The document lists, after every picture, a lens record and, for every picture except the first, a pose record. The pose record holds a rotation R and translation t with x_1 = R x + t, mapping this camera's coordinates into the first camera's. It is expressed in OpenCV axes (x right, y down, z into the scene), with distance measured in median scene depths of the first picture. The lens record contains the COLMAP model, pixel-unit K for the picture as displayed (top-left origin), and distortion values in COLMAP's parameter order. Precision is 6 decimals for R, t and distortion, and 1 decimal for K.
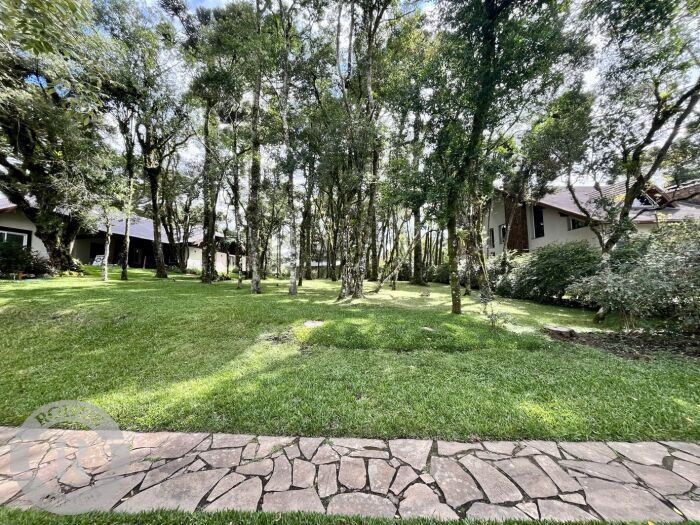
lens RADIAL K [[285.9, 0, 352.1], [0, 285.9, 261.0], [0, 0, 1]] dist [-0.000427, 0.000092]
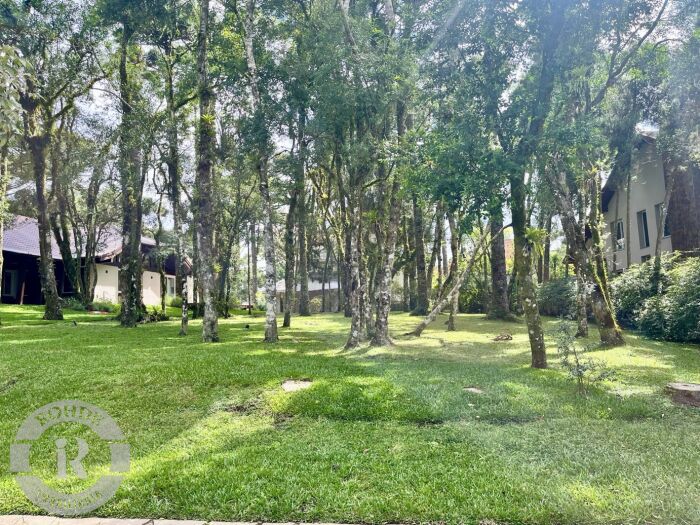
lens RADIAL K [[539.2, 0, 350.0], [0, 539.2, 262.5], [0, 0, 1]] dist [0.035218, -0.006563]
pose [[0.996654, -0.033629, -0.074502, 0.036691], [0.031496, 0.999065, -0.029621, -0.007888], [0.075428, 0.027175, 0.996781, -0.092884]]
